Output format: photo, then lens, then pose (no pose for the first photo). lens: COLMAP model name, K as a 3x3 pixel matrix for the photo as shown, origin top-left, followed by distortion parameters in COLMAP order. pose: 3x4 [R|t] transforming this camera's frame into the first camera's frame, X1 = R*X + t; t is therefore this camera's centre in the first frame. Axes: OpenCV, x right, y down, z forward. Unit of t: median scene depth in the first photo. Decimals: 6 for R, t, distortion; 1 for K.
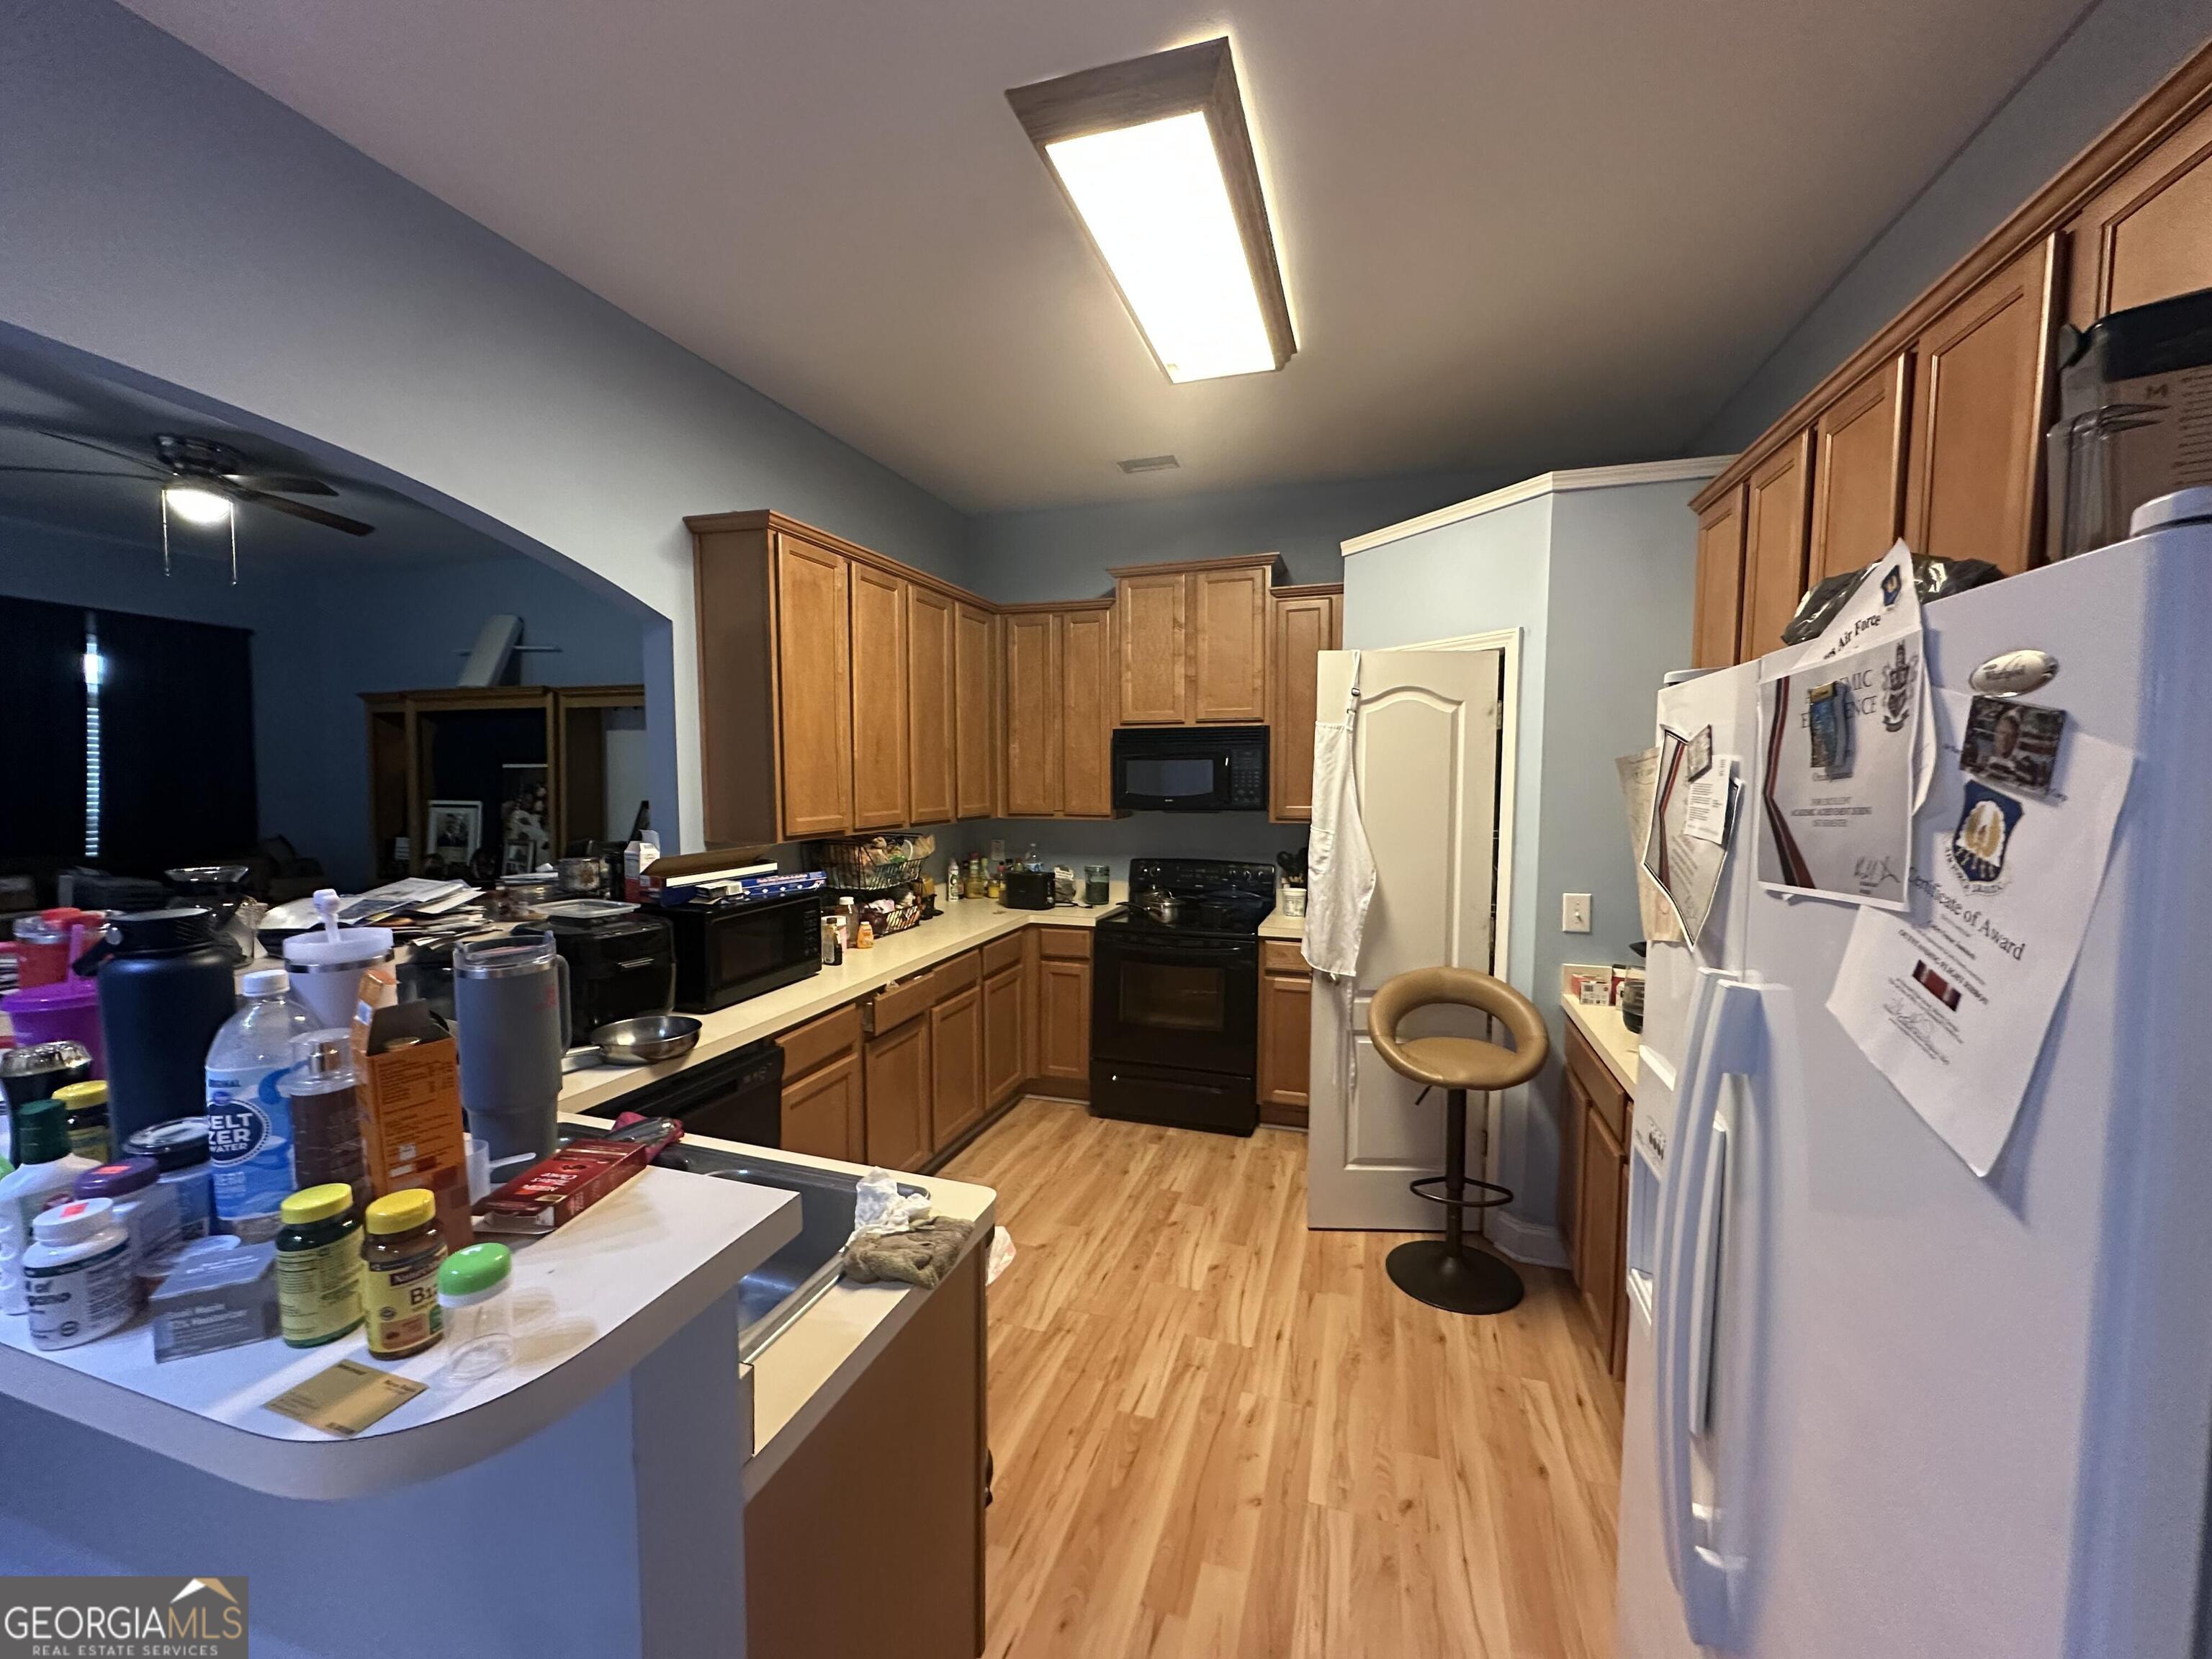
lens RADIAL K [[886.4, 0, 1085.1], [0, 886.4, 812.0], [0, 0, 1]] dist [-0.005320, 0.000820]
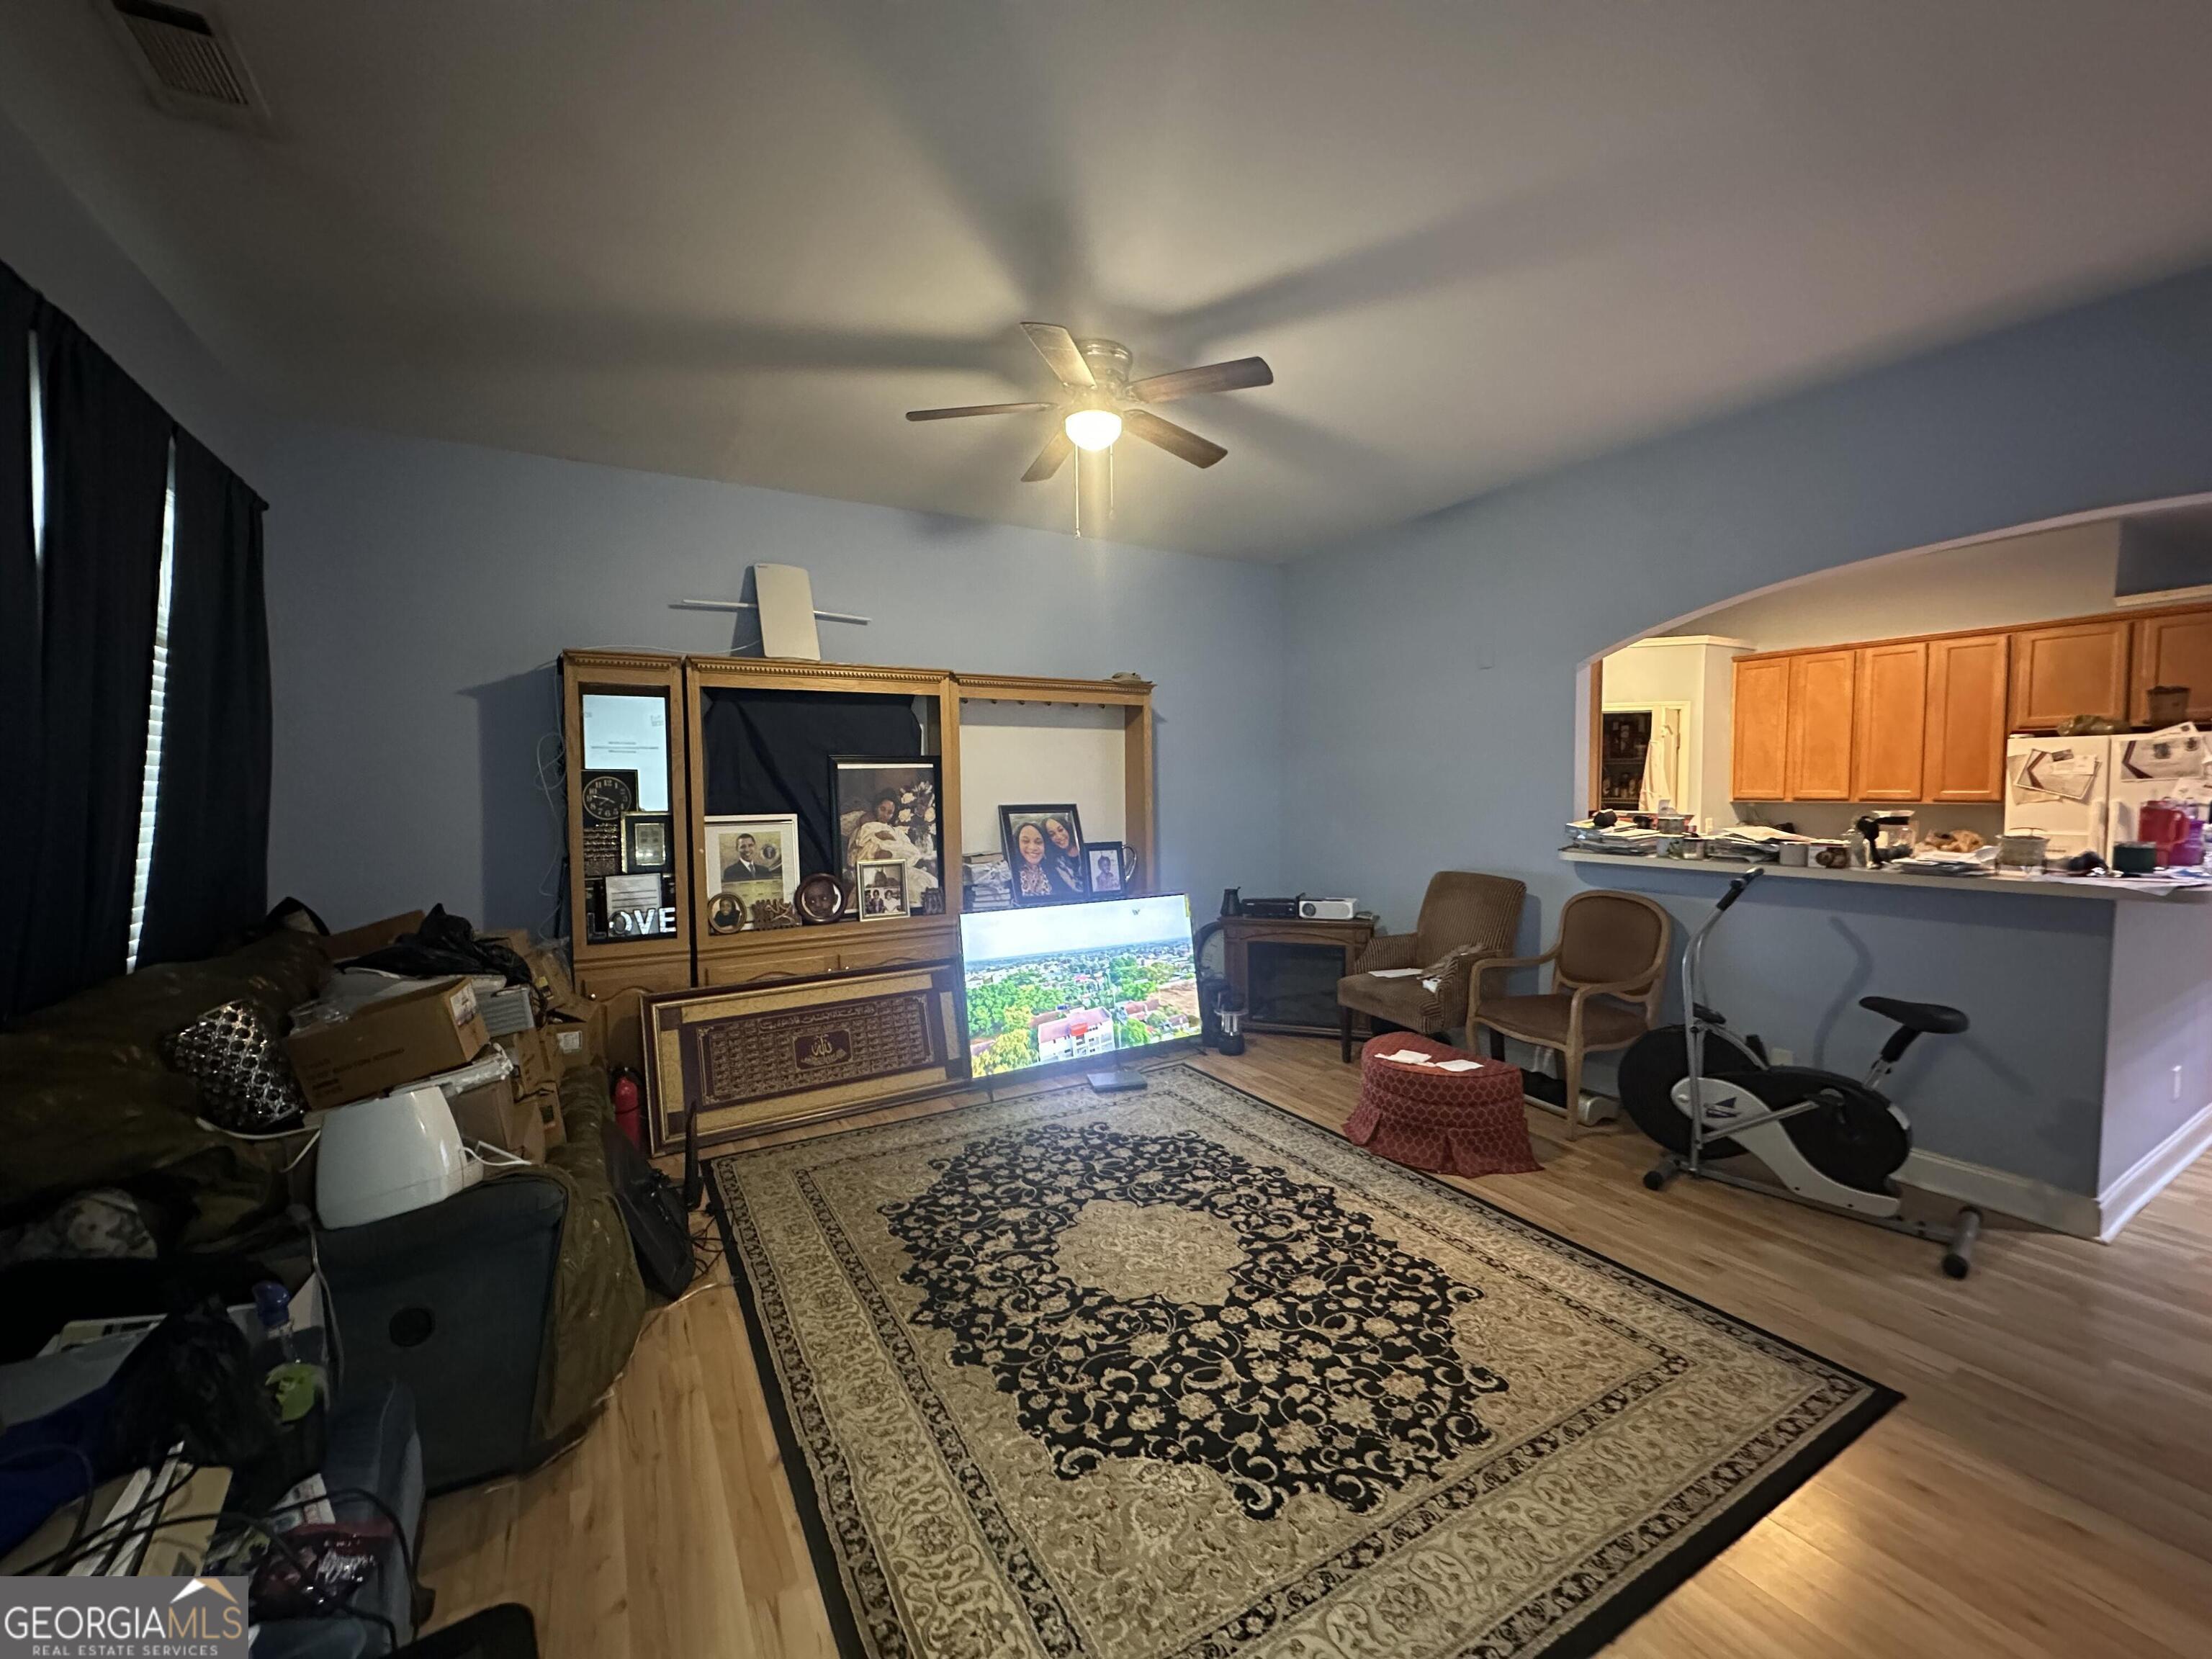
lens RADIAL K [[886.4, 0, 1103.9], [0, 886.4, 838.4], [0, 0, 1]] dist [-0.005320, 0.000820]
pose [[0.652298, -0.059289, 0.755640, -2.847163], [0.046686, 0.998186, 0.038018, -0.021303], [-0.756523, 0.010479, 0.653883, 0.864746]]
